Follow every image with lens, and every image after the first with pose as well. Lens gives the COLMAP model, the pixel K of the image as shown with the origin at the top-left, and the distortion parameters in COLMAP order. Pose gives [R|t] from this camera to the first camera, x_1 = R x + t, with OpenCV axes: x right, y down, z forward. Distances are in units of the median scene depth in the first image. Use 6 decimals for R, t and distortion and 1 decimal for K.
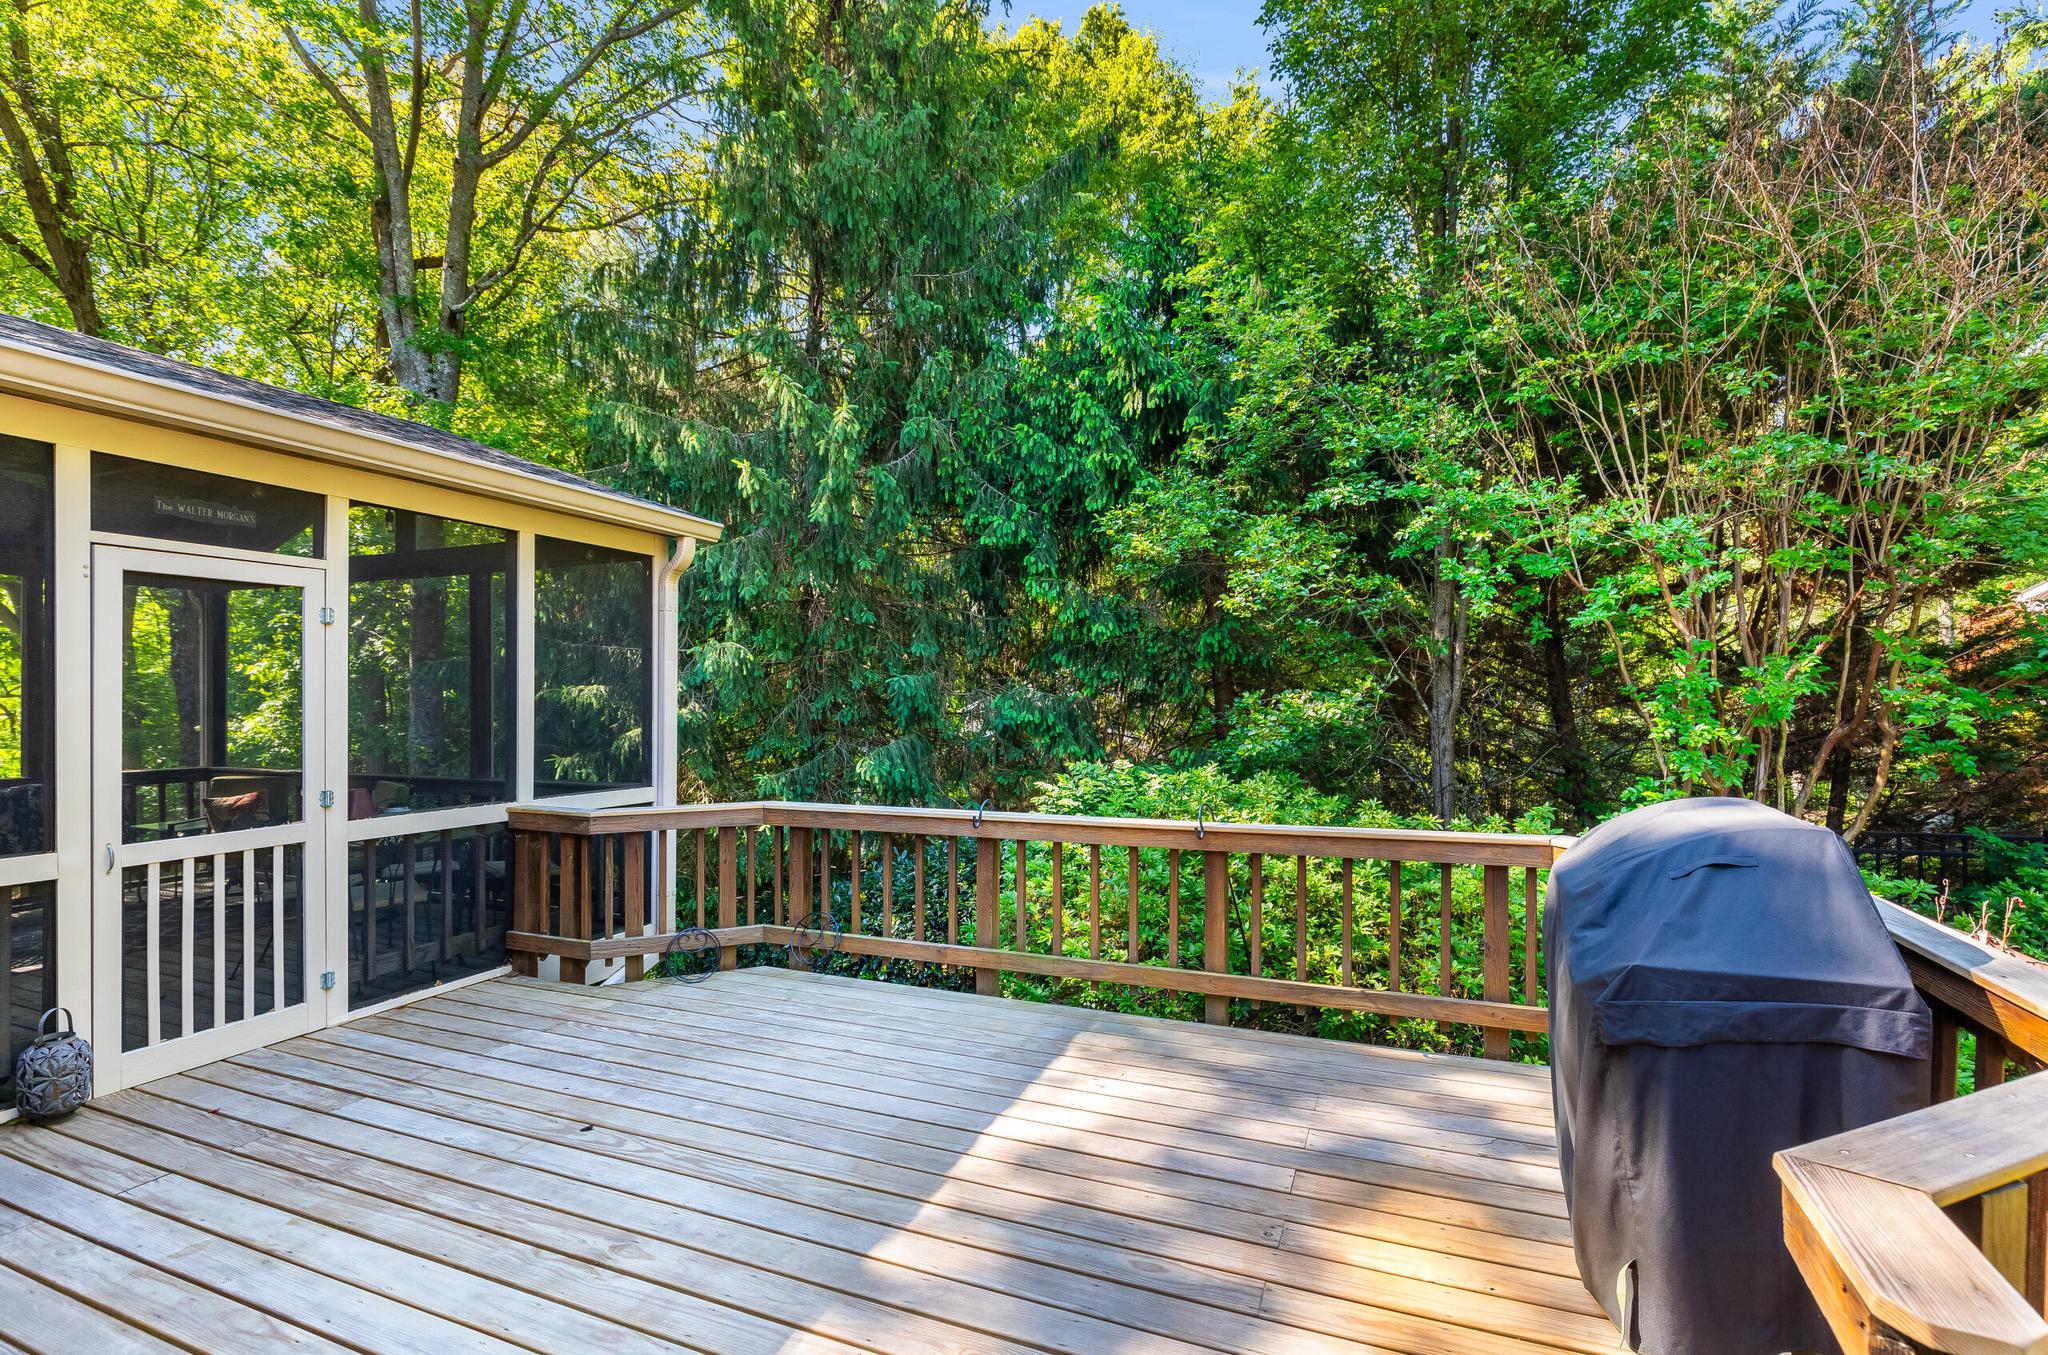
lens RADIAL K [[956.0, 0, 1024.0], [0, 956.0, 677.5], [0, 0, 1]] dist [0.017221, -0.000324]
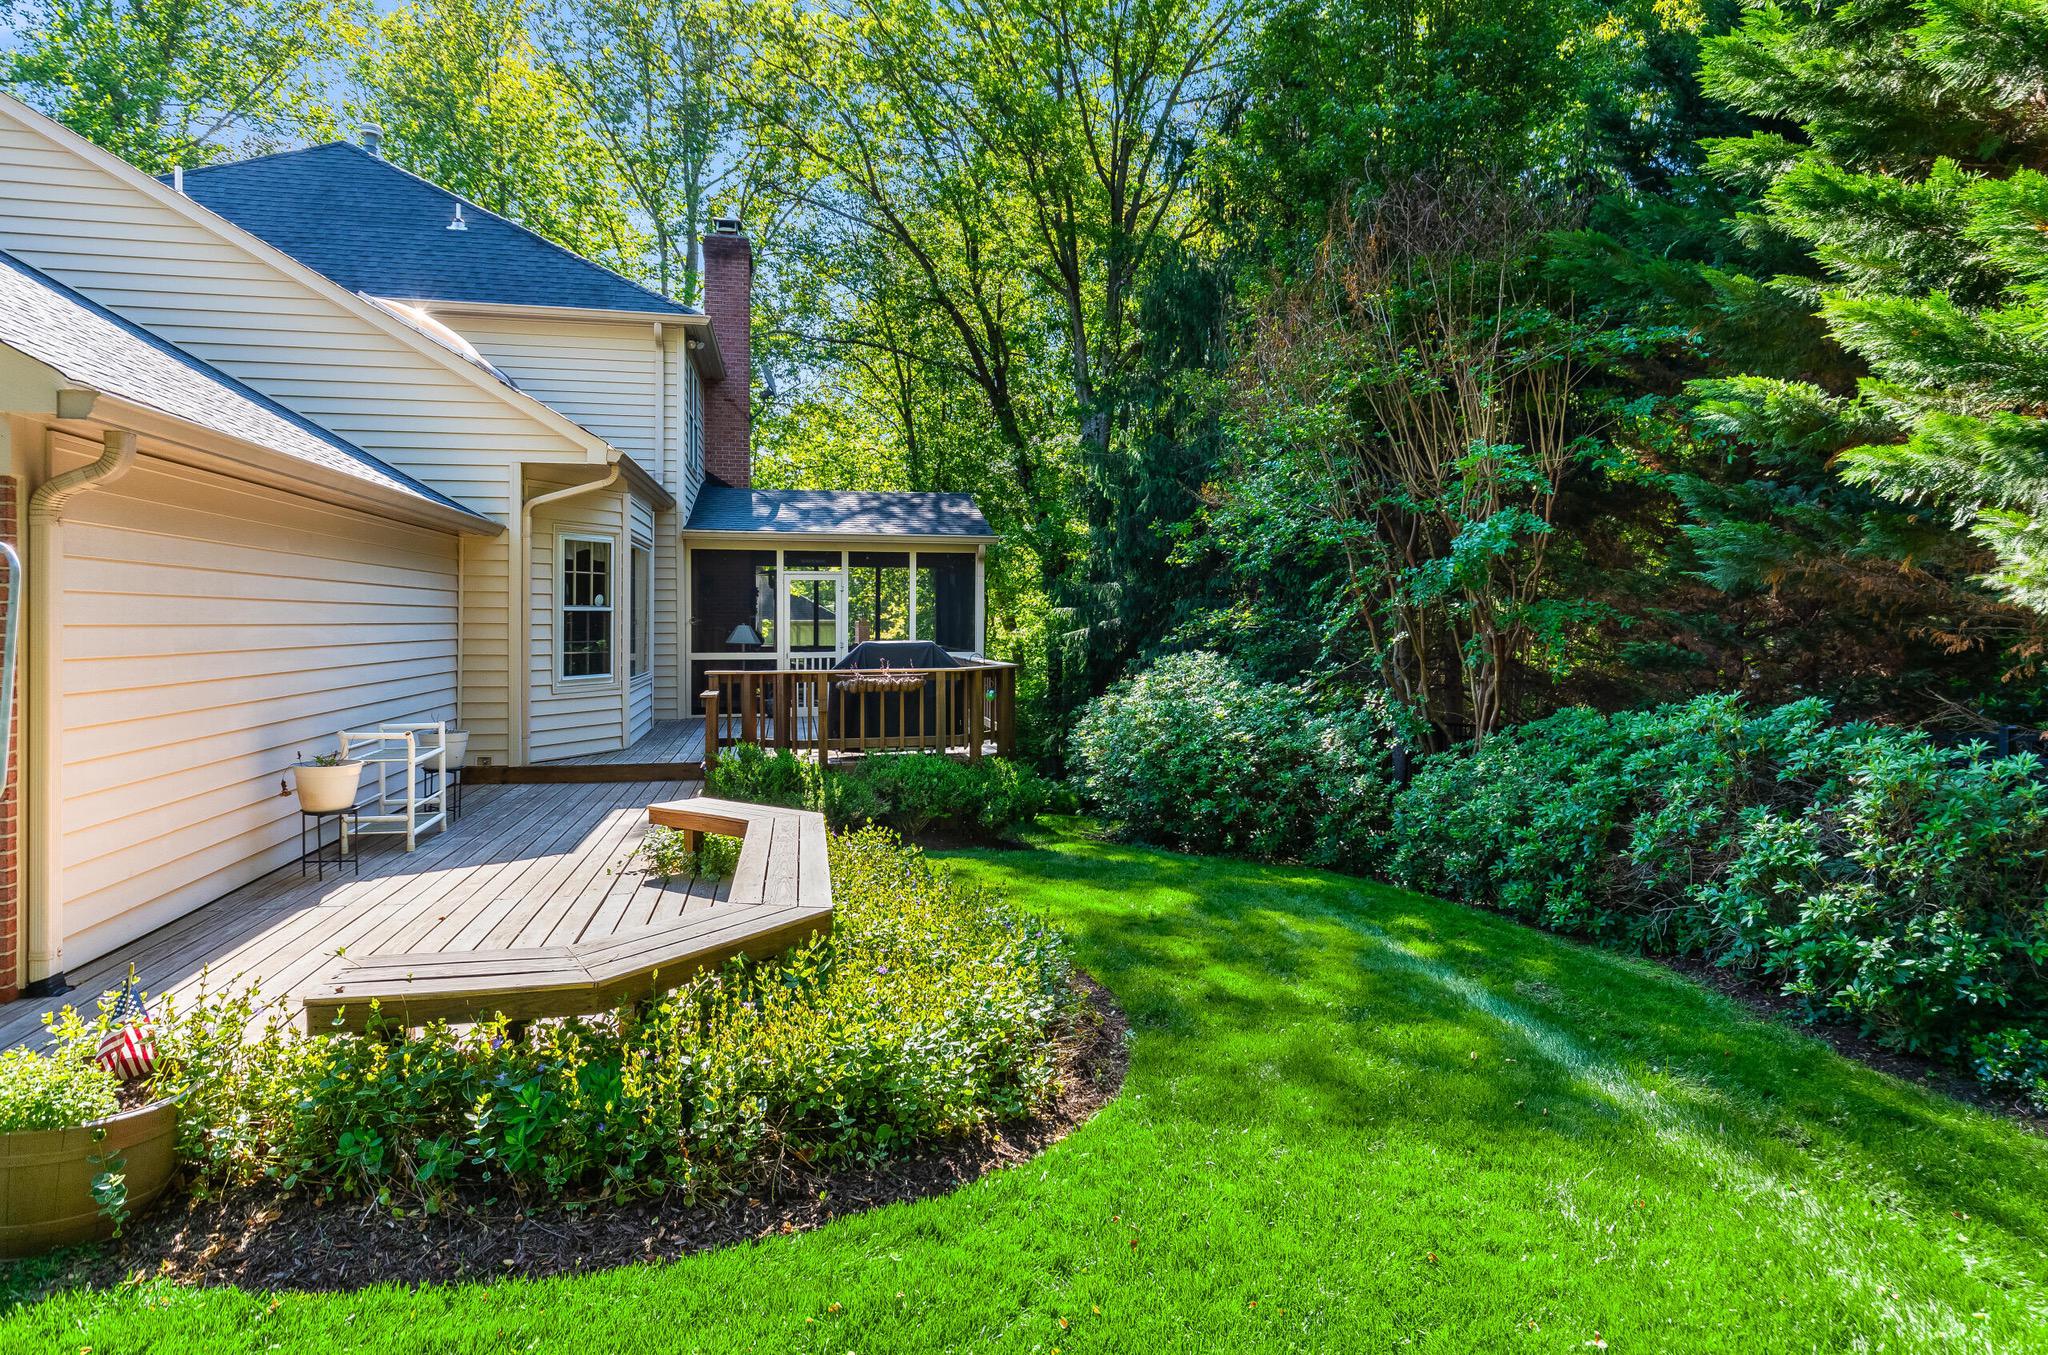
lens RADIAL K [[1157.5, 0, 1034.4], [0, 1157.5, 626.0], [0, 0, 1]] dist [-0.000026, -0.000792]
pose [[0.576516, 0.003548, -0.817078, 2.937161], [0.026865, 0.999368, 0.023296, -0.010014], [0.816644, -0.035381, 0.576056, -0.745348]]
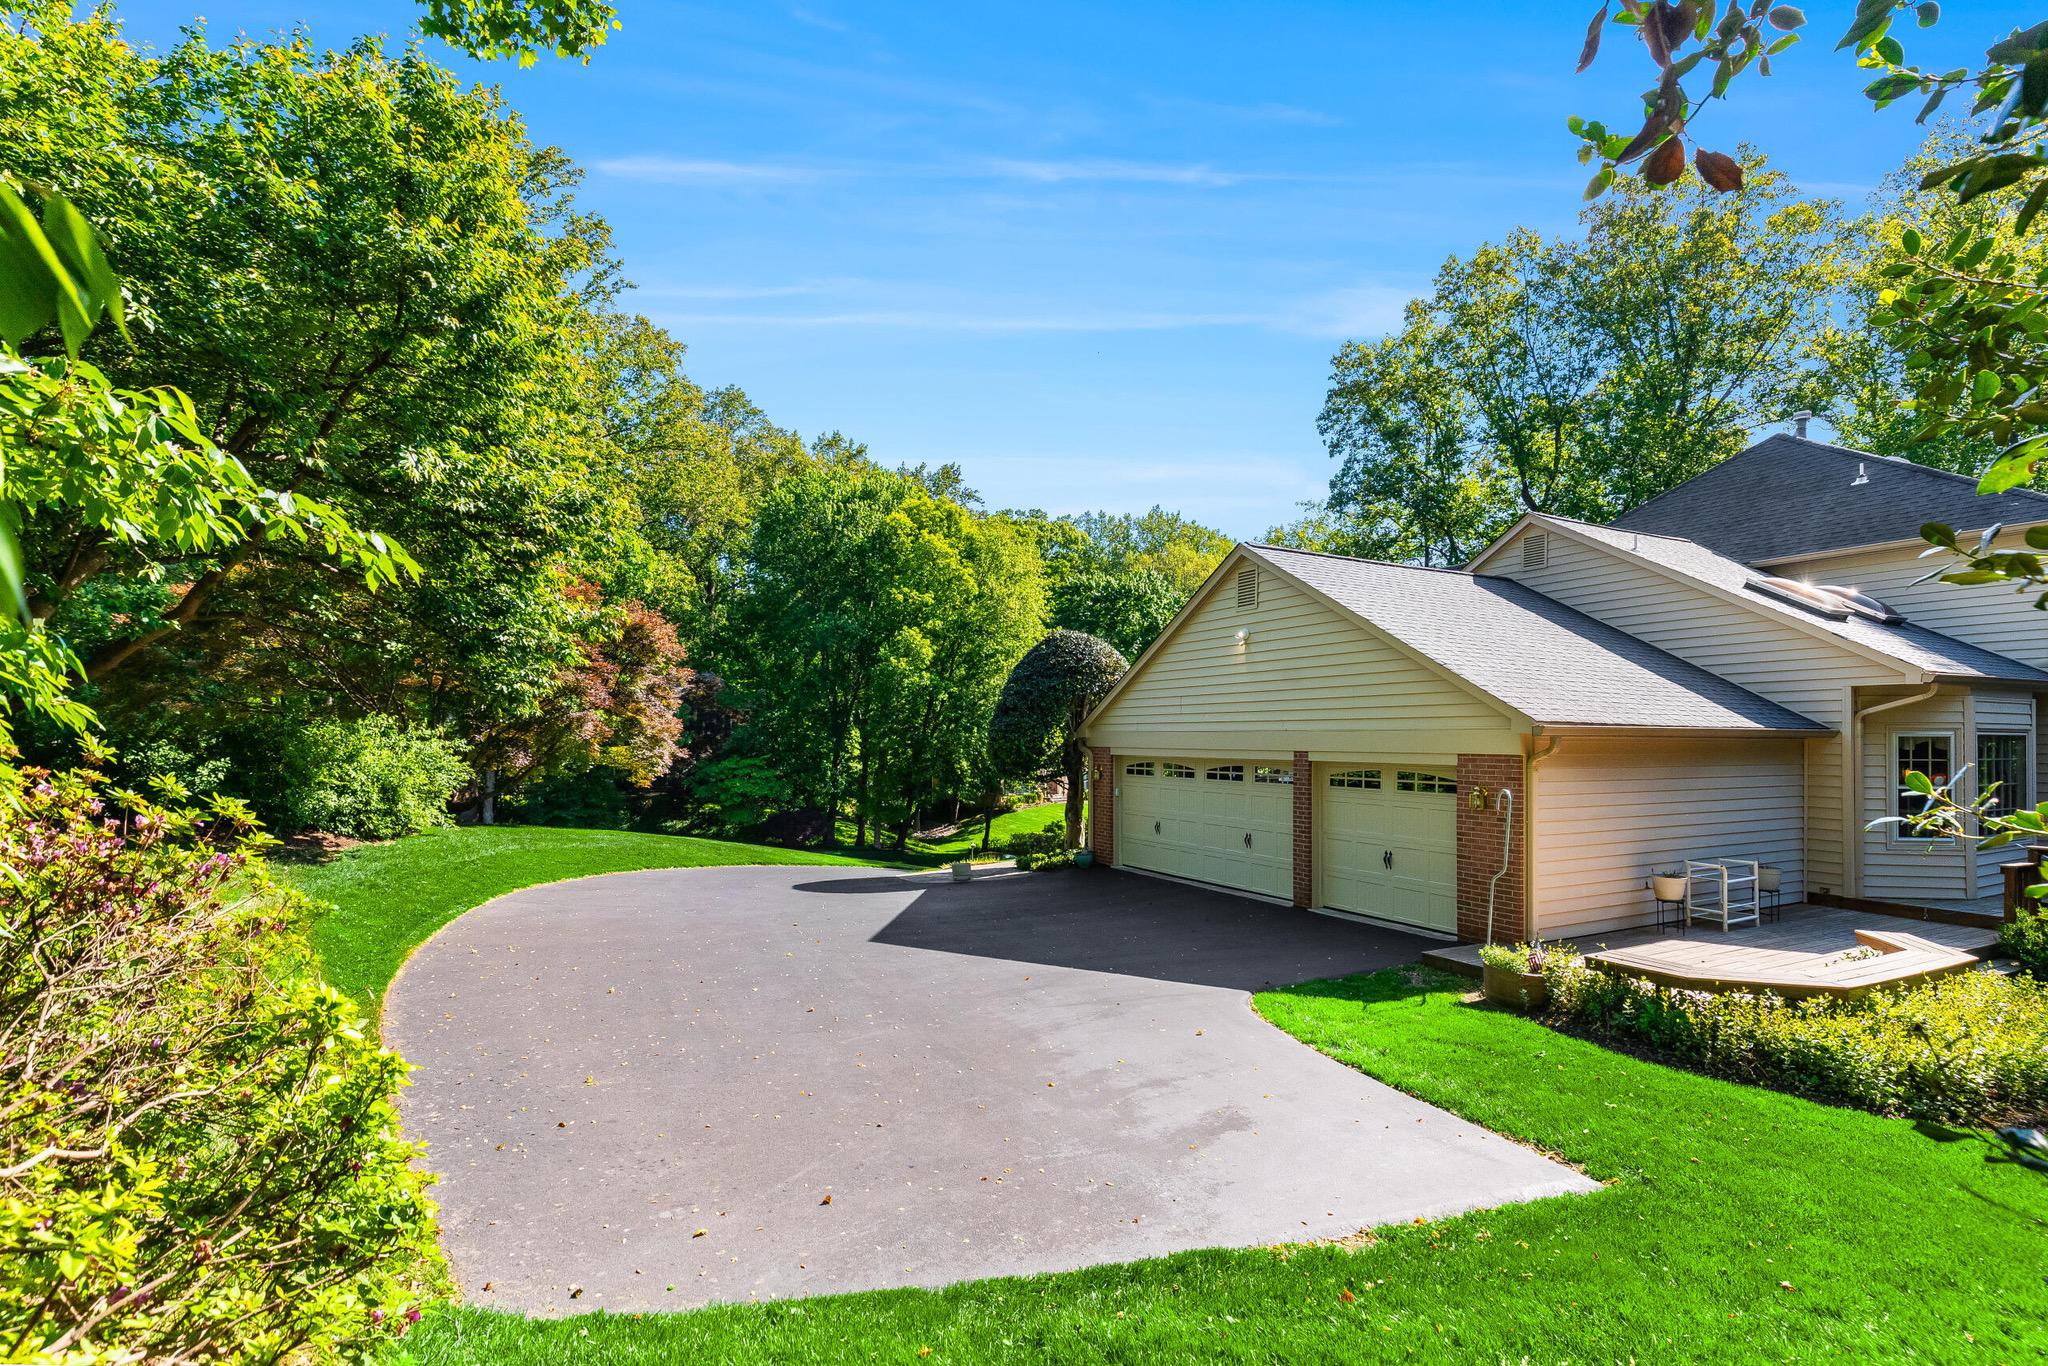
lens RADIAL K [[951.2, 0, 1024.0], [0, 951.2, 683.0], [0, 0, 1]] dist [-0.003637, -0.000836]
pose [[-0.622883, -0.046746, -0.780917, 4.255800], [0.016936, 0.997173, -0.073200, -0.181444], [0.782132, -0.058820, -0.620331, -0.360180]]
